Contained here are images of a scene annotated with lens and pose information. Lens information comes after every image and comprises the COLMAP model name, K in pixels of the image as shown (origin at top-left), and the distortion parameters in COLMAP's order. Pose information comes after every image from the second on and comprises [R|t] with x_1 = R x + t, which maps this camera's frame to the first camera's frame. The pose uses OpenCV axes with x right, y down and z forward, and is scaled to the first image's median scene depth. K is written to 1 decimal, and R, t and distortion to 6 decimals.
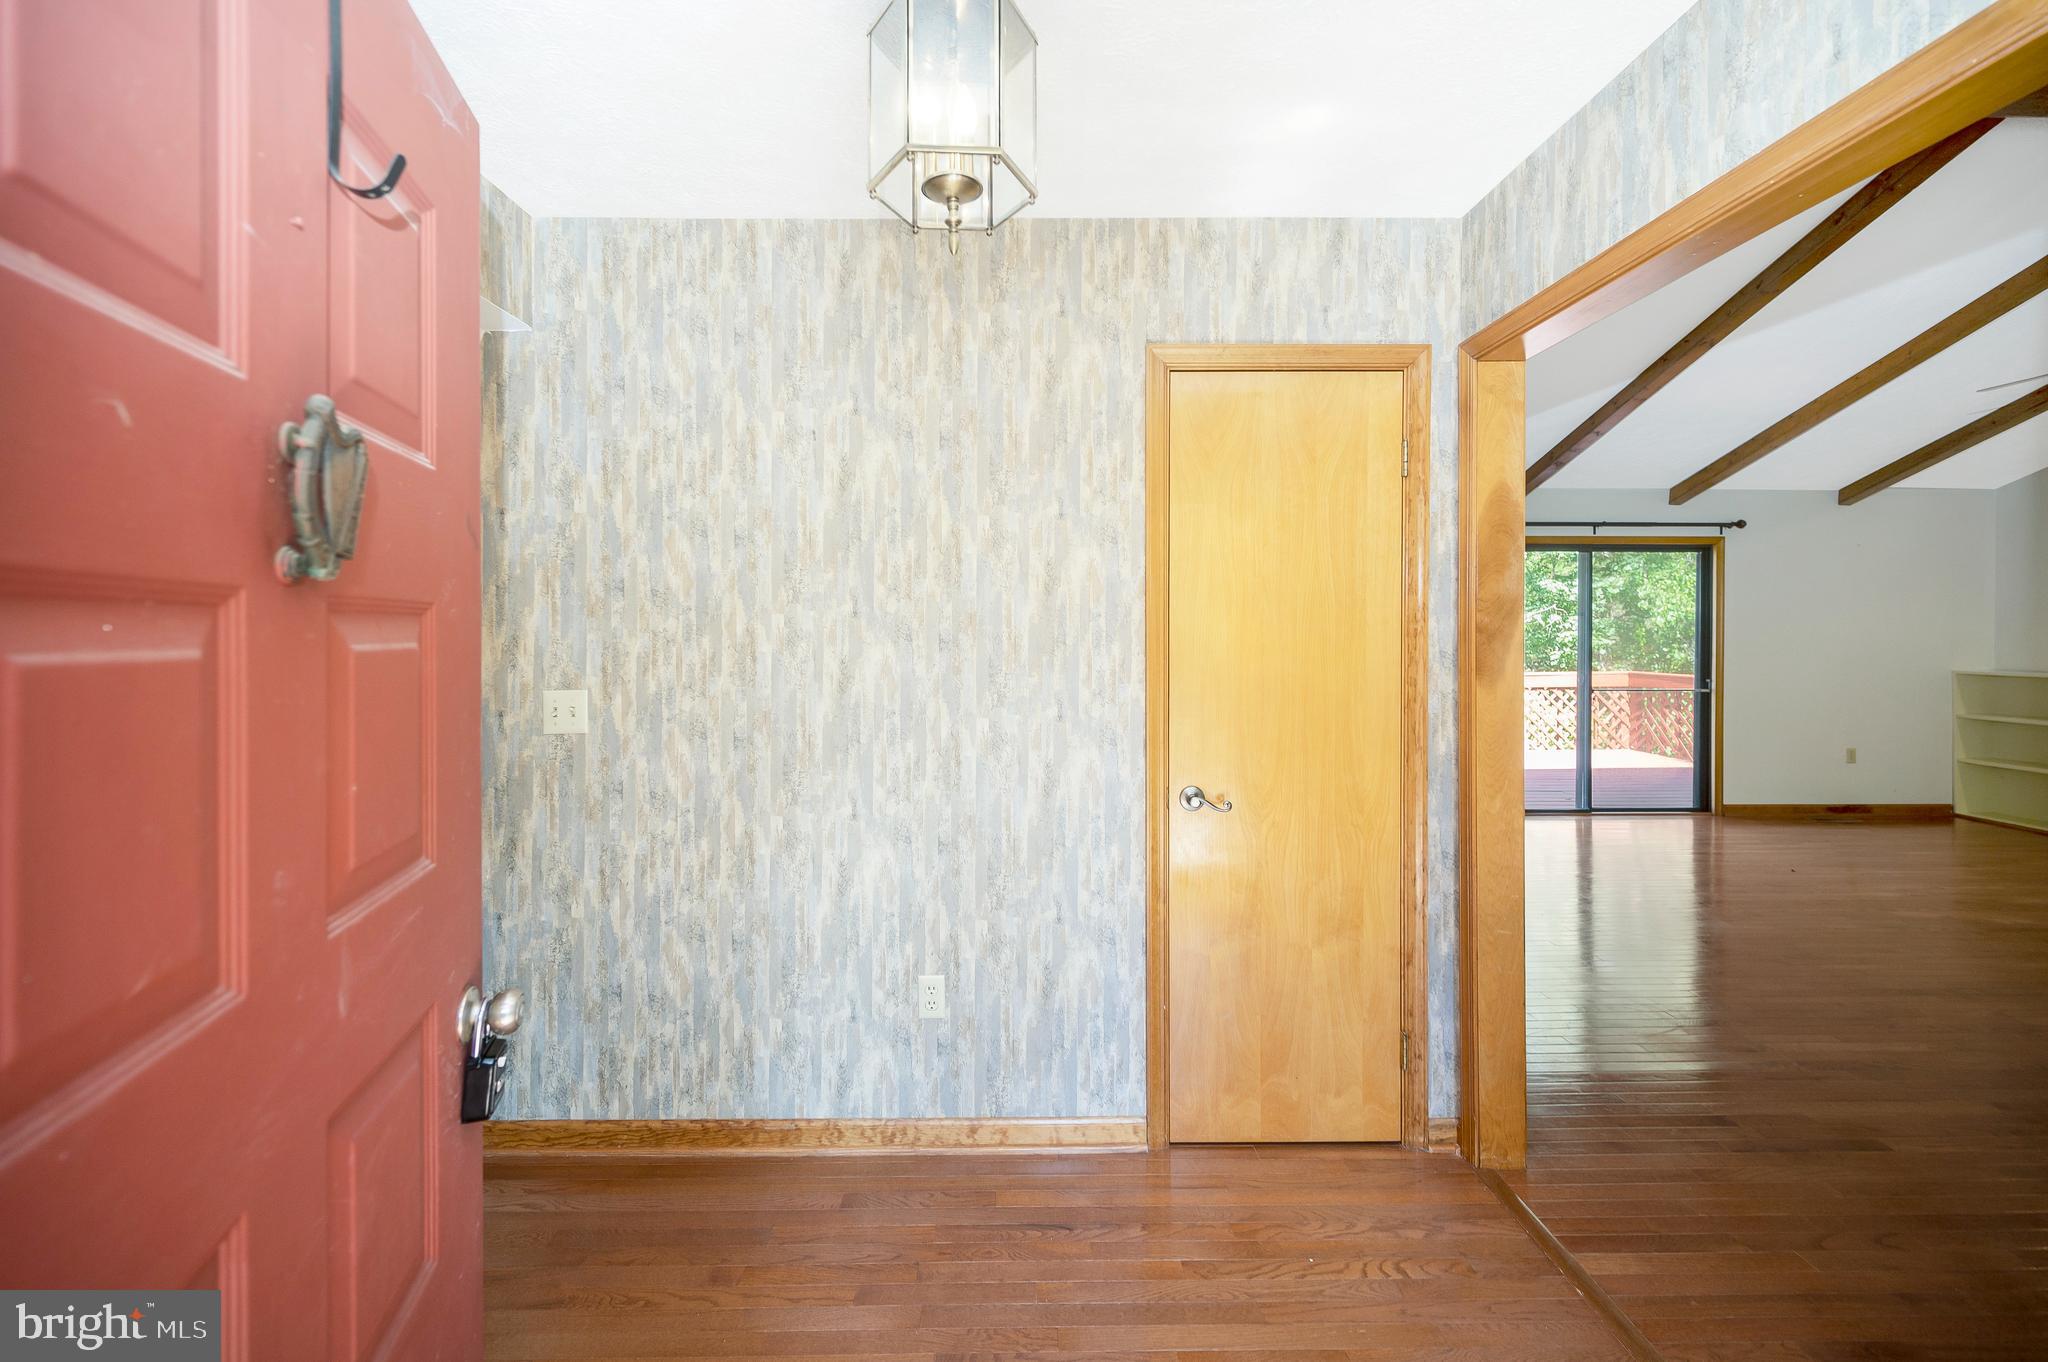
lens RADIAL K [[851.0, 0, 1023.2], [0, 851.0, 638.0], [0, 0, 1]] dist [0.001447, 0.000363]
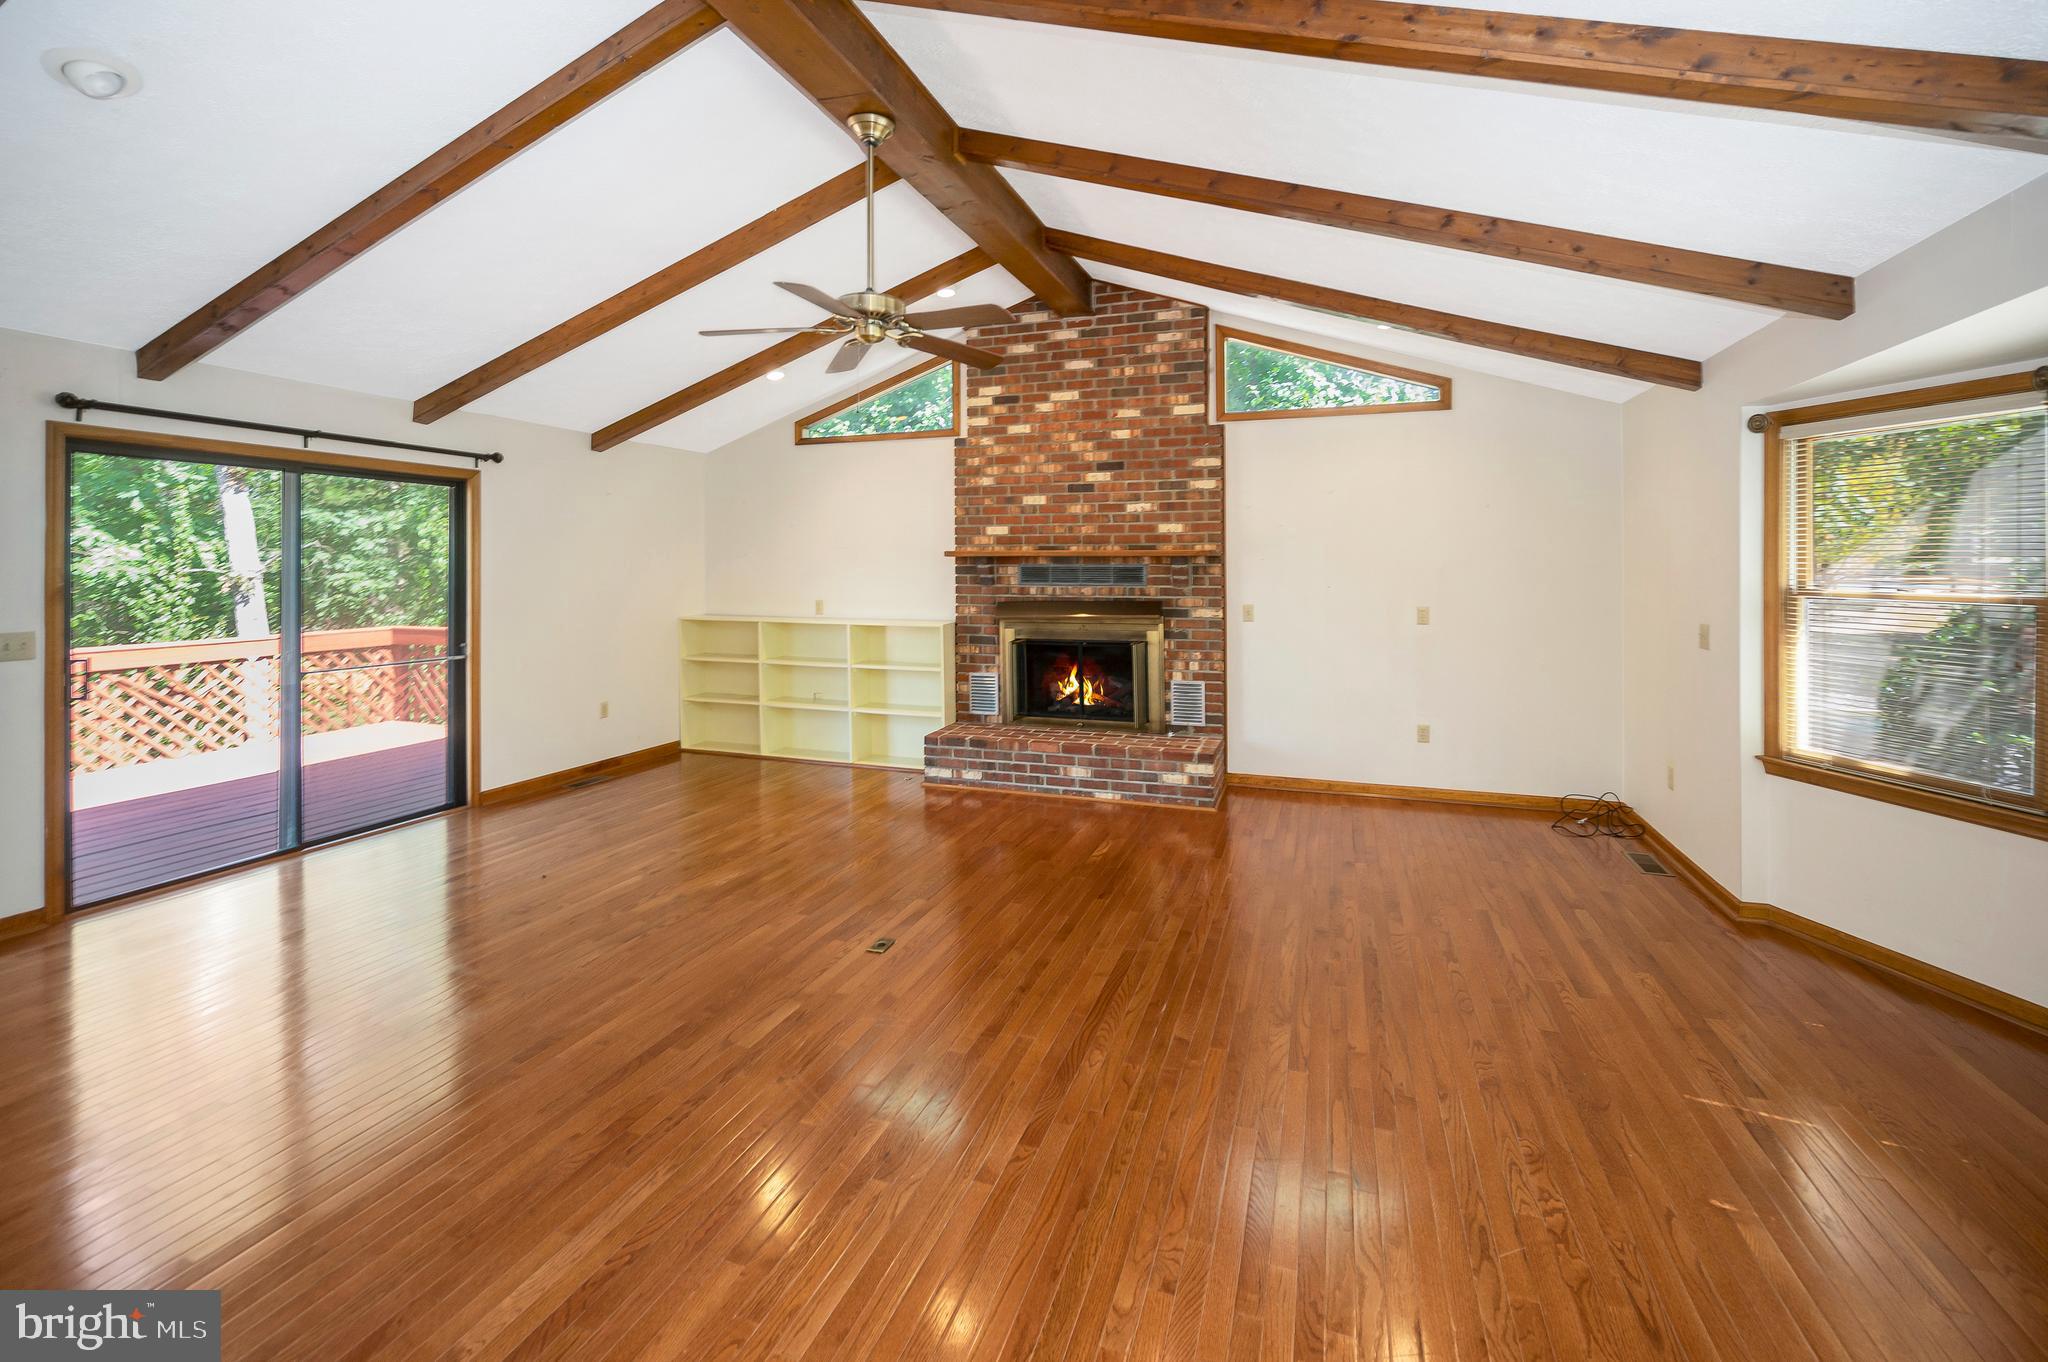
lens RADIAL K [[868.2, 0, 1028.0], [0, 868.2, 574.7], [0, 0, 1]] dist [0.000998, 0.000052]
pose [[0.348069, -0.007867, 0.937436, 0.210343], [0.006684, 0.999960, 0.005910, -0.018286], [-0.937445, 0.004209, 0.348108, 0.199157]]
